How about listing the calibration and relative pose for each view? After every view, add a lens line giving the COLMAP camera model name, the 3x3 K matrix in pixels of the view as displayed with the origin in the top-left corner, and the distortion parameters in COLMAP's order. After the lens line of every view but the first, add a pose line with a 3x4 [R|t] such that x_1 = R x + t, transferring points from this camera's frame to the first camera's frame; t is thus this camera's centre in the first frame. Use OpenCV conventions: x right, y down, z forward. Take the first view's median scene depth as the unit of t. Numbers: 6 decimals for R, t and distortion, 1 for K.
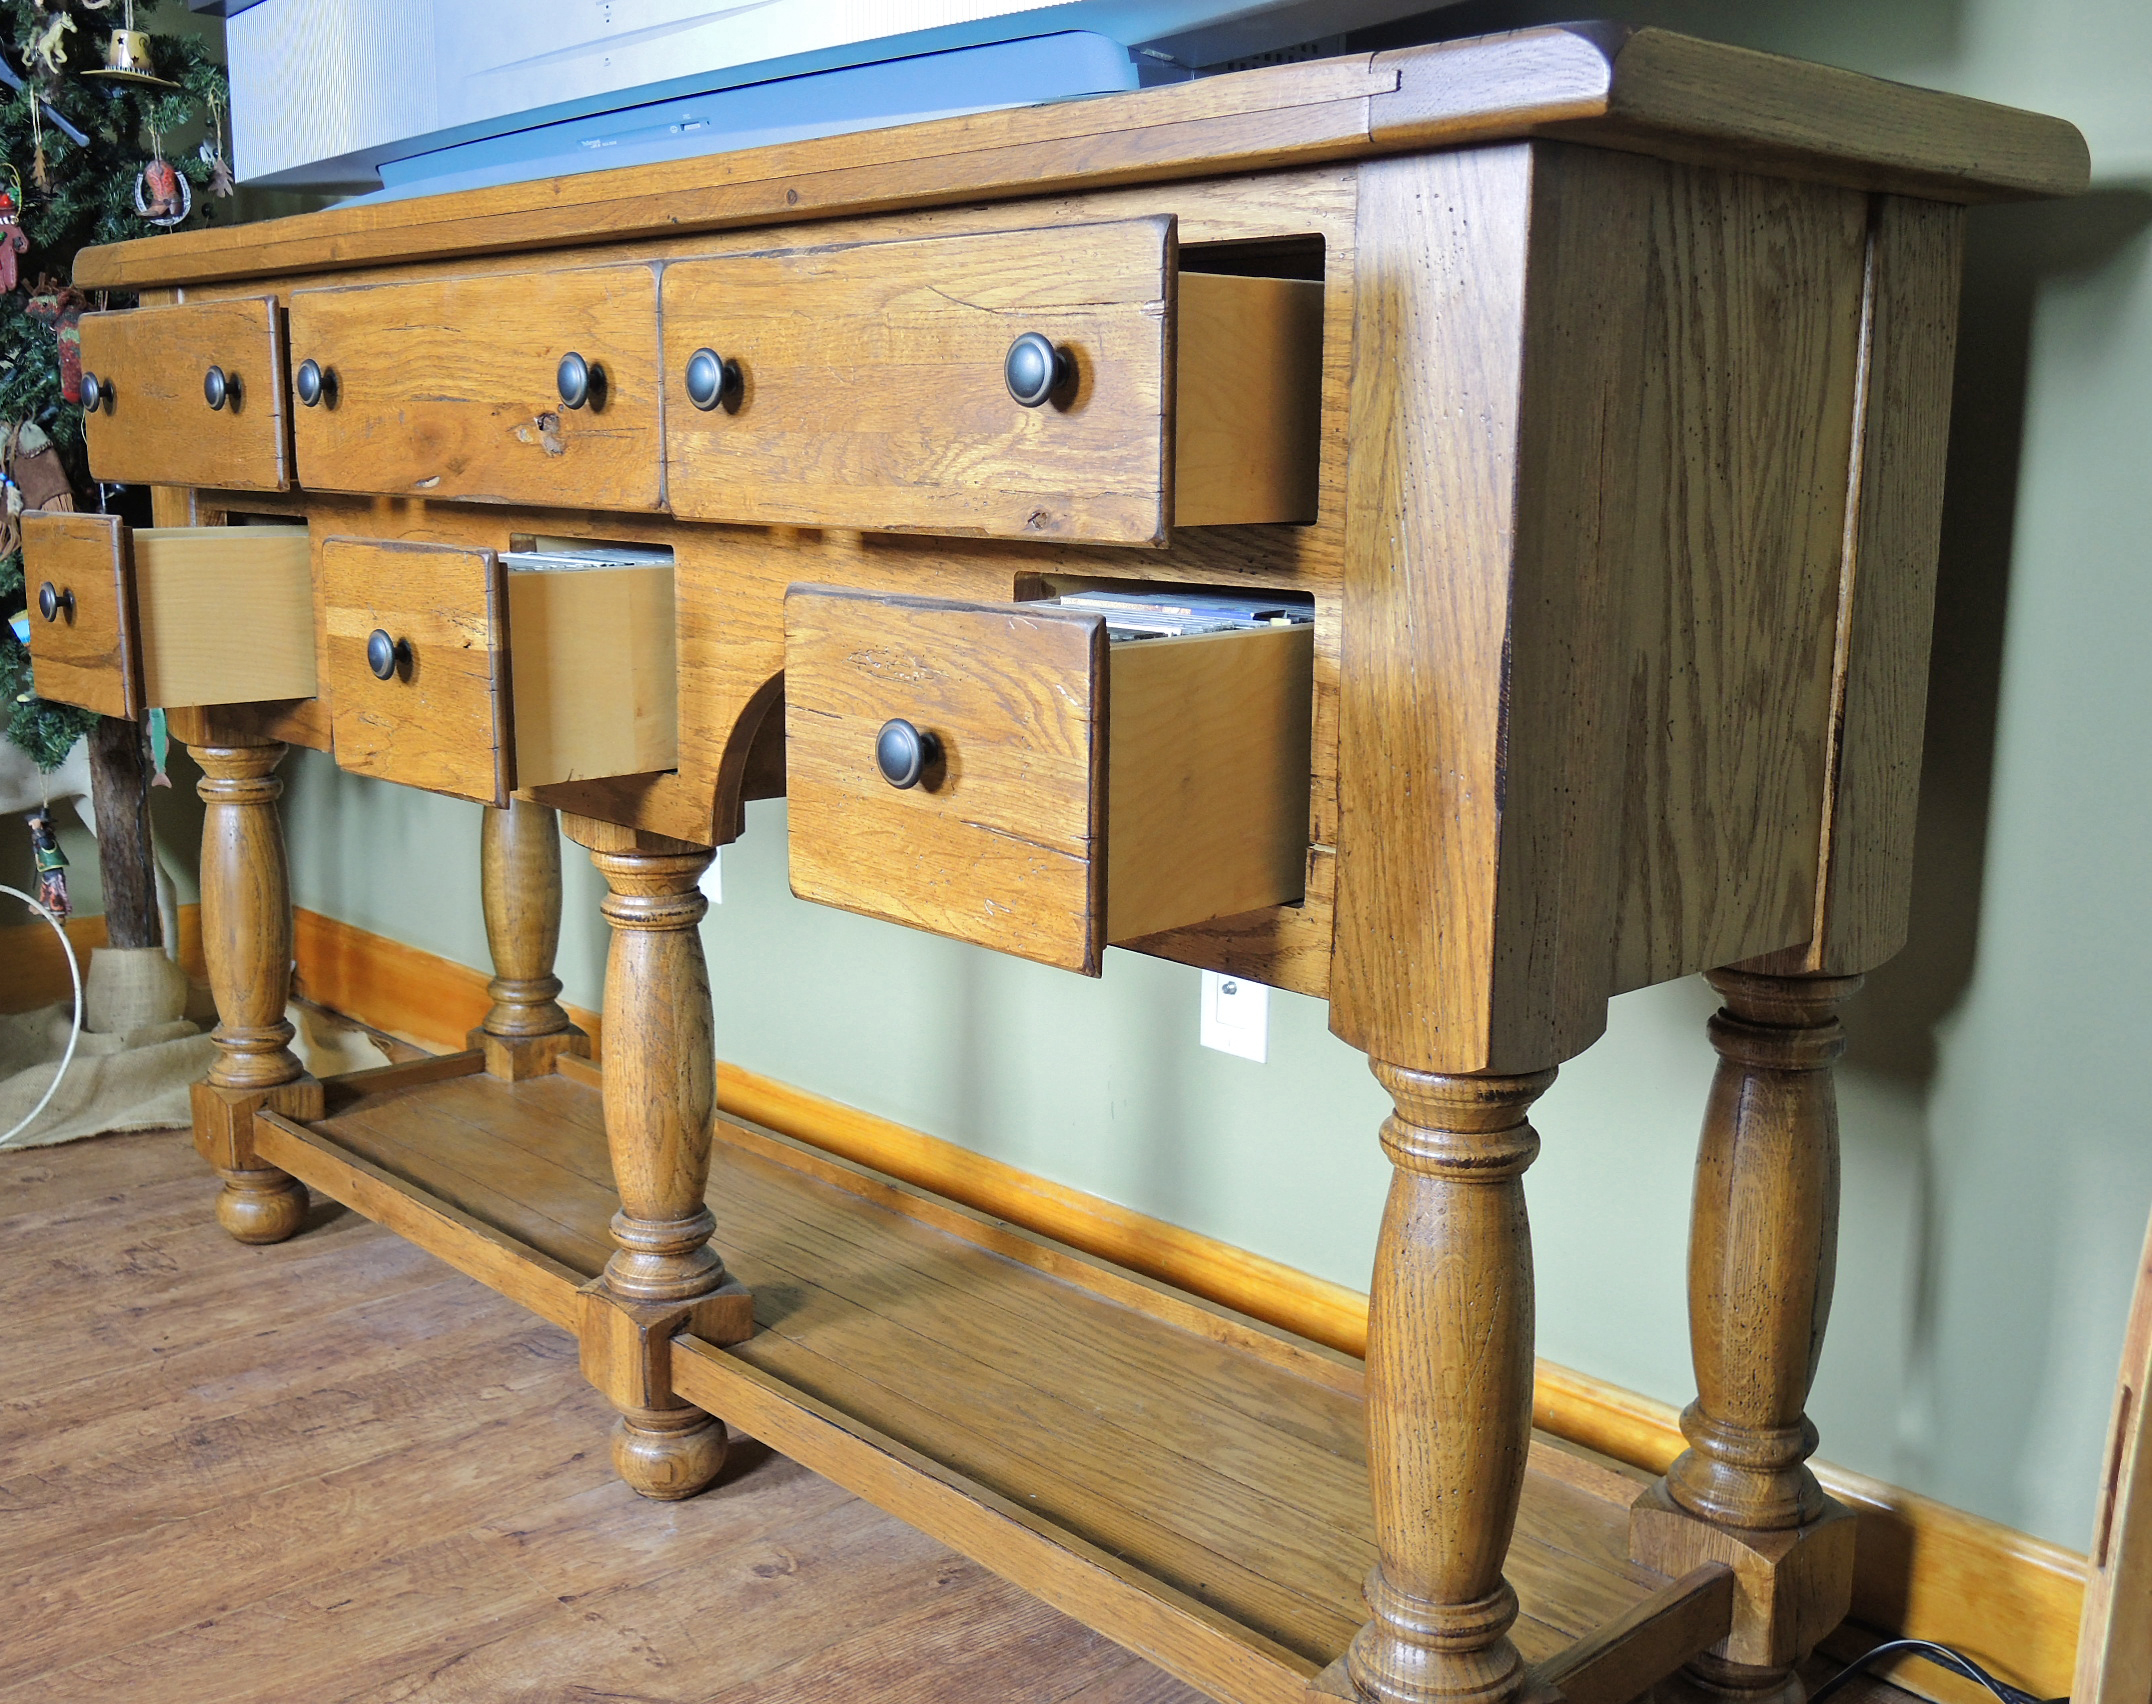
lens RADIAL K [[2228.2, 0, 1072.5], [0, 2228.2, 874.9], [0, 0, 1]] dist [-0.050102, 0.000000]
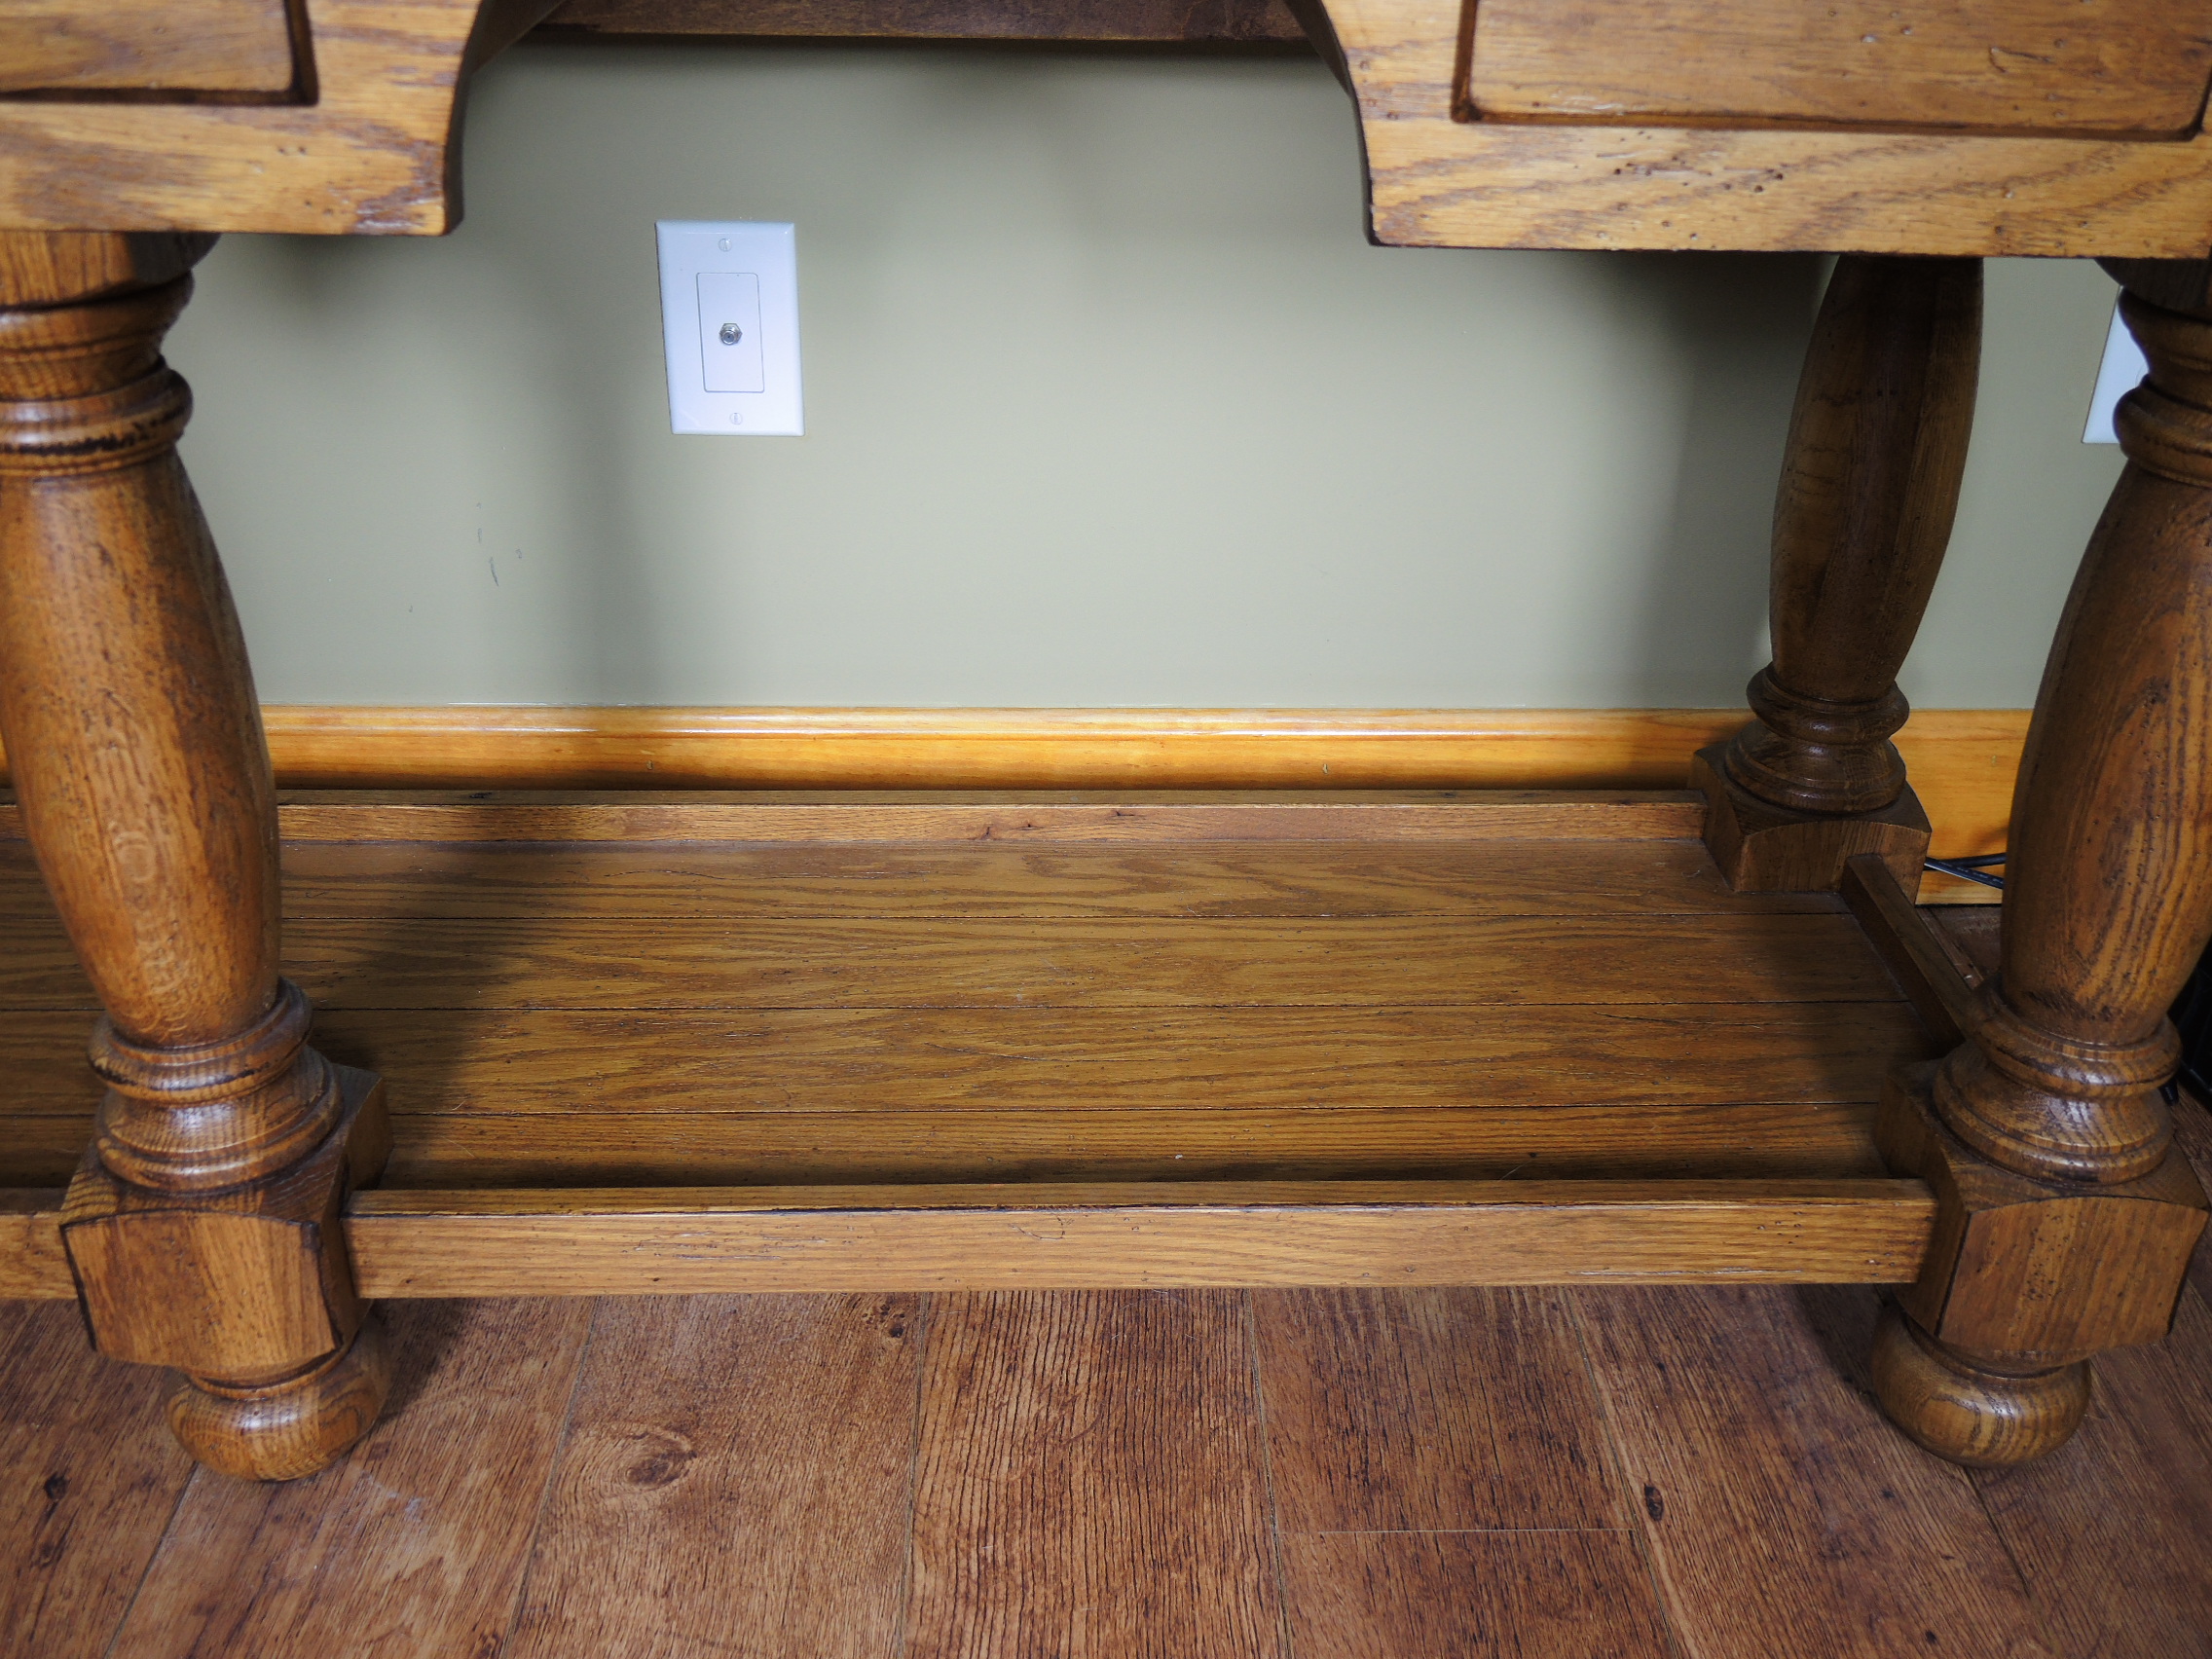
lens RADIAL K [[2126.3, 0, 1097.0], [0, 2126.3, 849.9], [0, 0, 1]] dist [-0.015948, 0.000000]
pose [[0.646563, -0.372202, 0.665899, -0.373672], [0.126172, 0.913051, 0.387838, -0.044561], [-0.752354, -0.166744, 0.637306, 0.564896]]
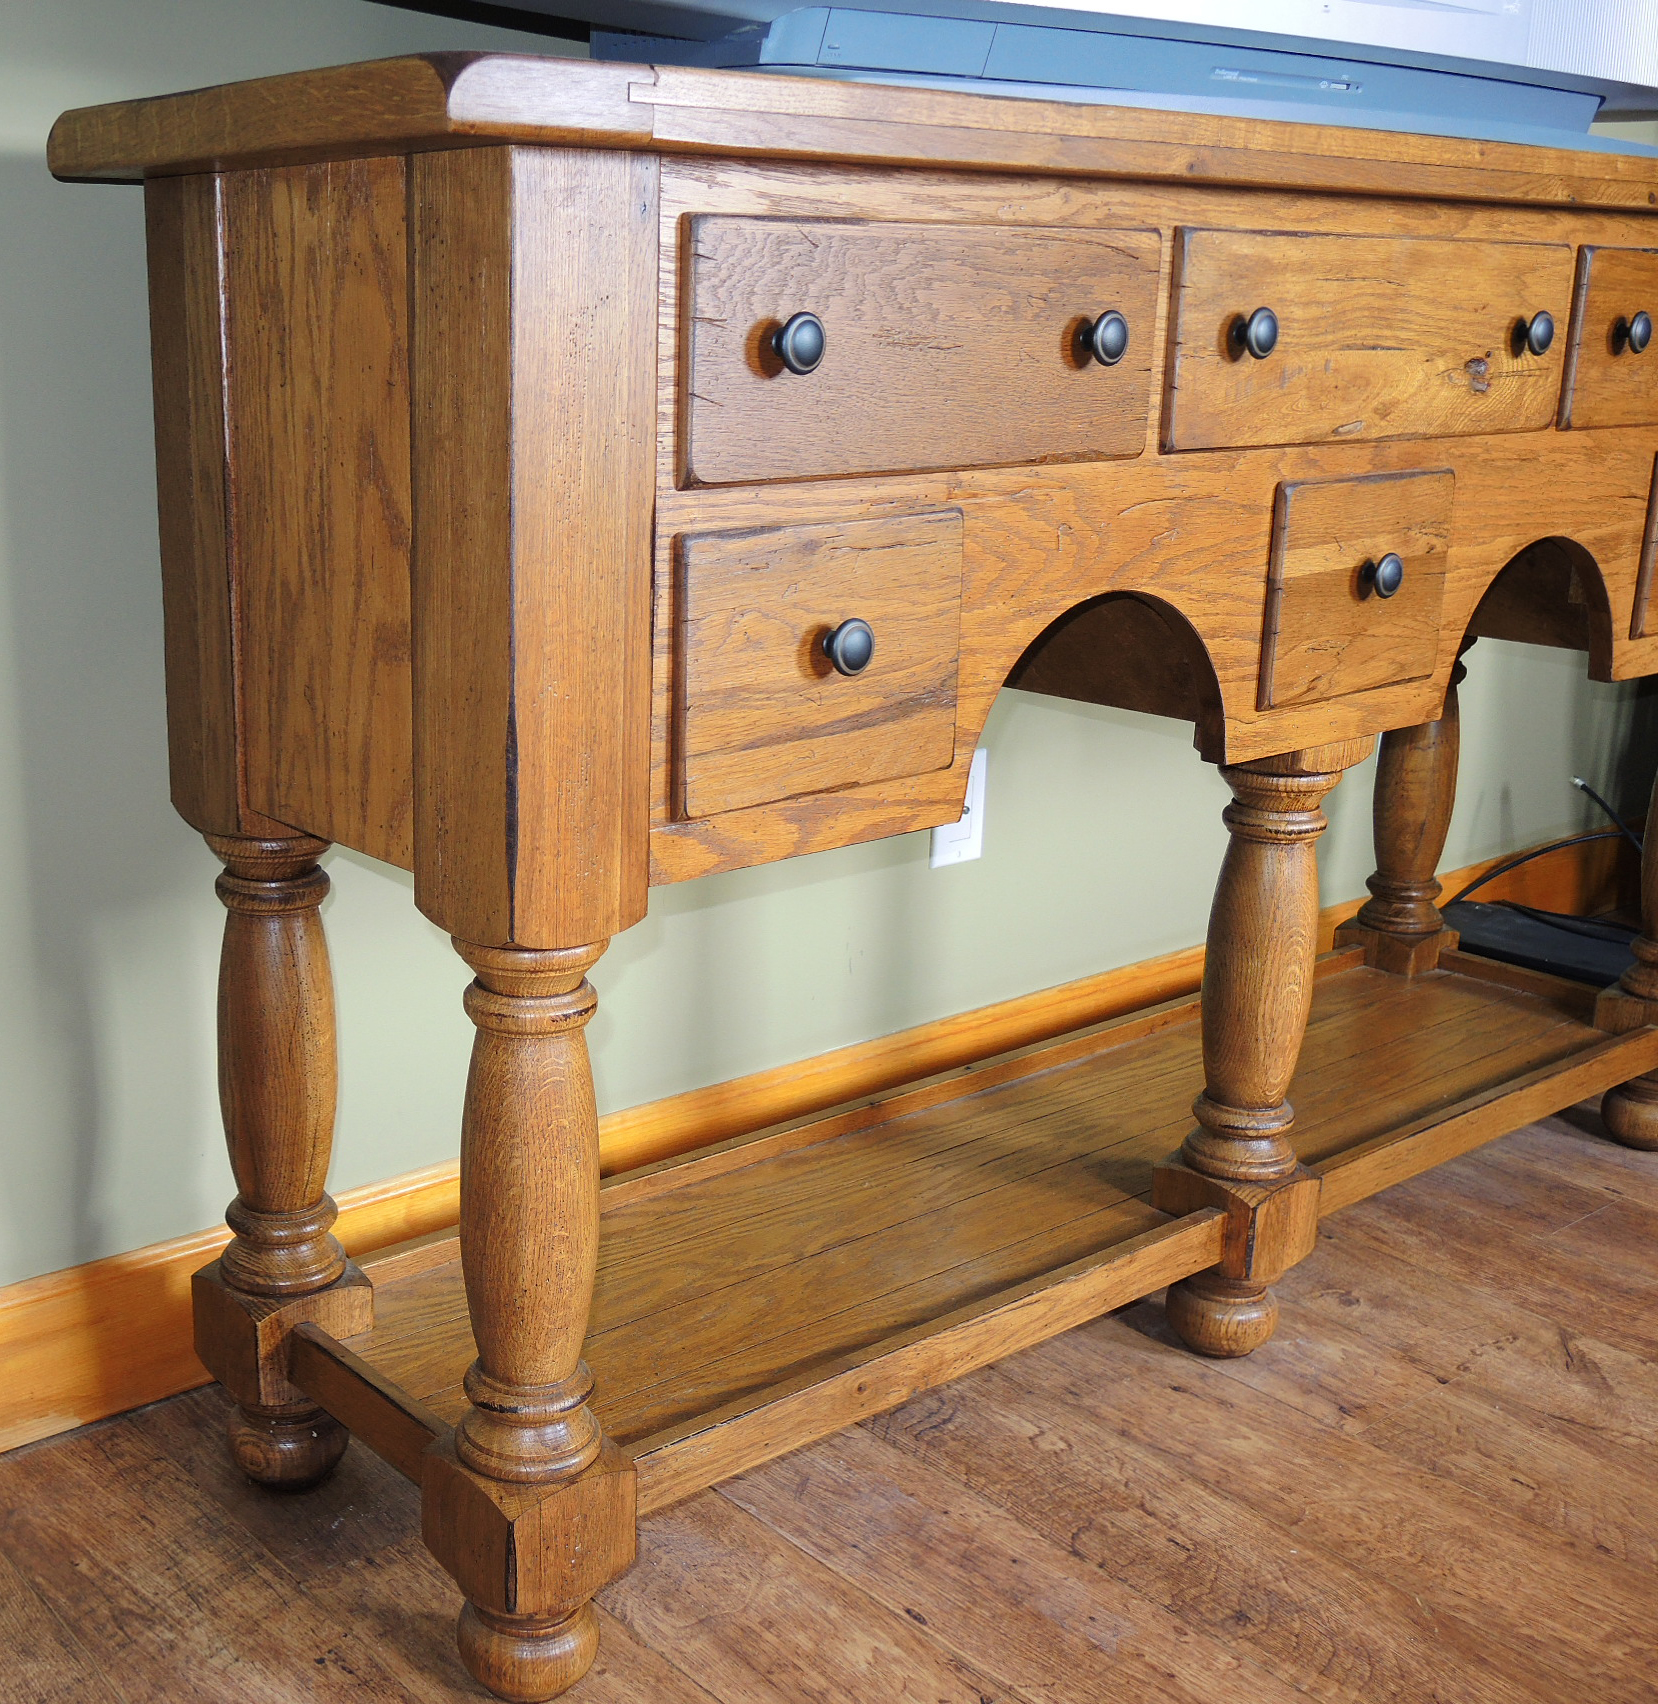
lens RADIAL K [[2162.0, 0, 545.2], [0, 2162.0, 880.7], [0, 0, 1]] dist [-0.008173, 0.000000]
pose [[0.093912, -0.283064, 0.954492, -1.239294], [0.187298, 0.946634, 0.262305, -0.300448], [-0.977804, 0.154141, 0.141917, 1.210565]]
